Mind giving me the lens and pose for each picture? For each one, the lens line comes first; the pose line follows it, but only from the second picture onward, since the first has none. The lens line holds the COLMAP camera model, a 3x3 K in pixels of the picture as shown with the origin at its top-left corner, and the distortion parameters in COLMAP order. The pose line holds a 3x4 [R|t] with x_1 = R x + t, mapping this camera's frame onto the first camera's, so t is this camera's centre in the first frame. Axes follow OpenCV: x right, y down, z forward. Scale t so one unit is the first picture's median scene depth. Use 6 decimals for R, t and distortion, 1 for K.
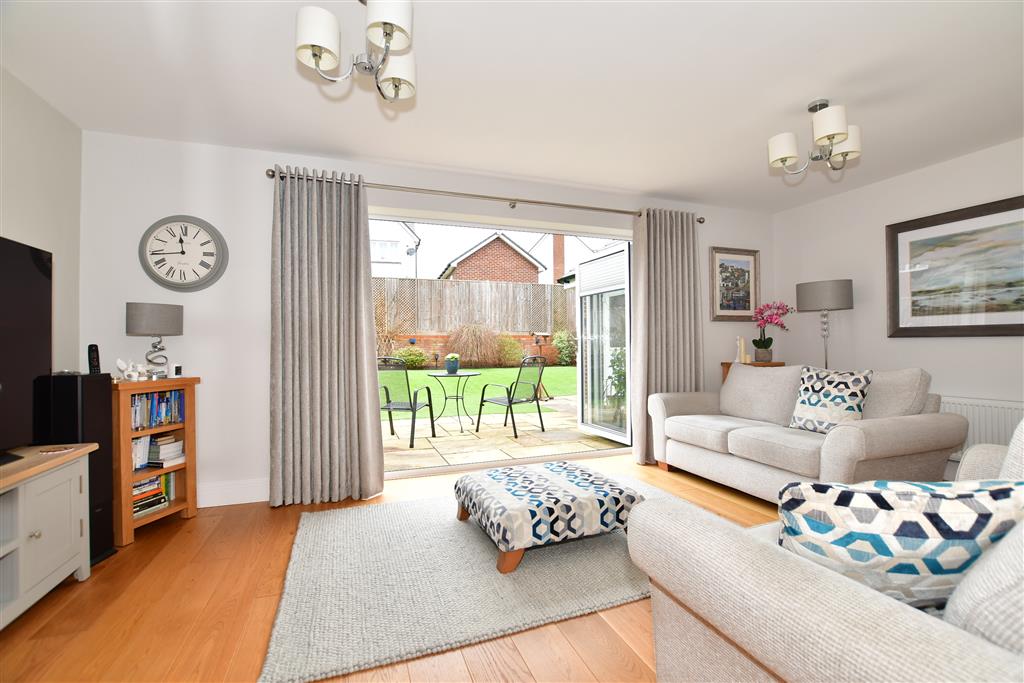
lens RADIAL K [[475.5, 0, 512.0], [0, 475.5, 341.5], [0, 0, 1]] dist [0.000985, 0.000107]
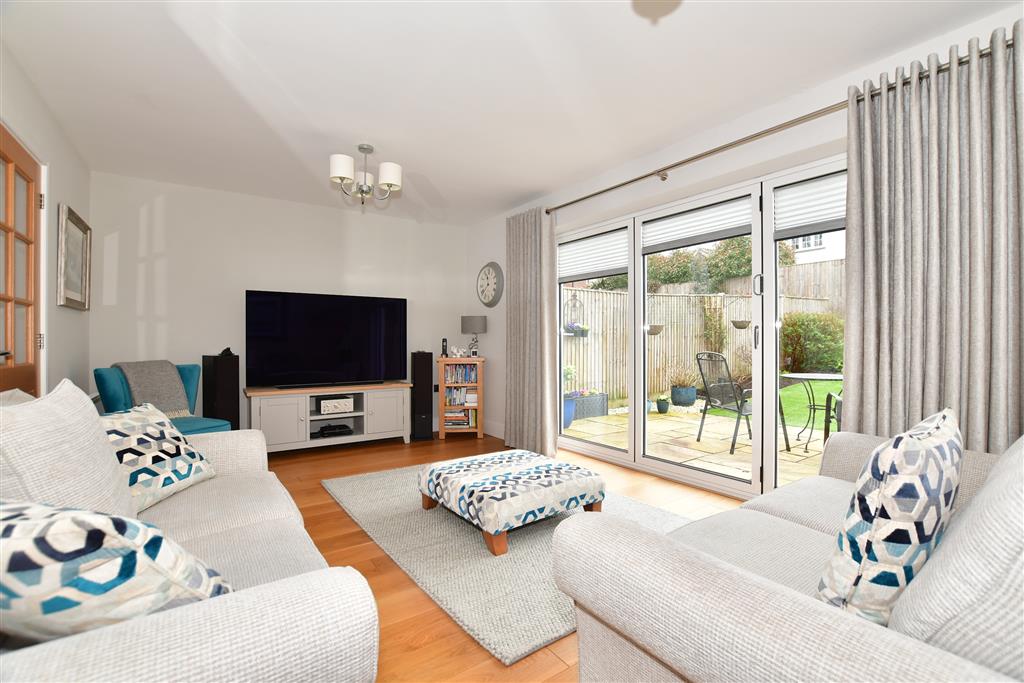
lens RADIAL K [[450.3, 0, 512.0], [0, 450.3, 341.5], [0, 0, 1]] dist [-0.000361, -0.000059]
pose [[0.253435, 0.013953, -0.967252, 0.936632], [-0.003292, 0.999903, 0.013561, -0.005434], [0.967347, -0.000252, 0.253456, 0.711002]]
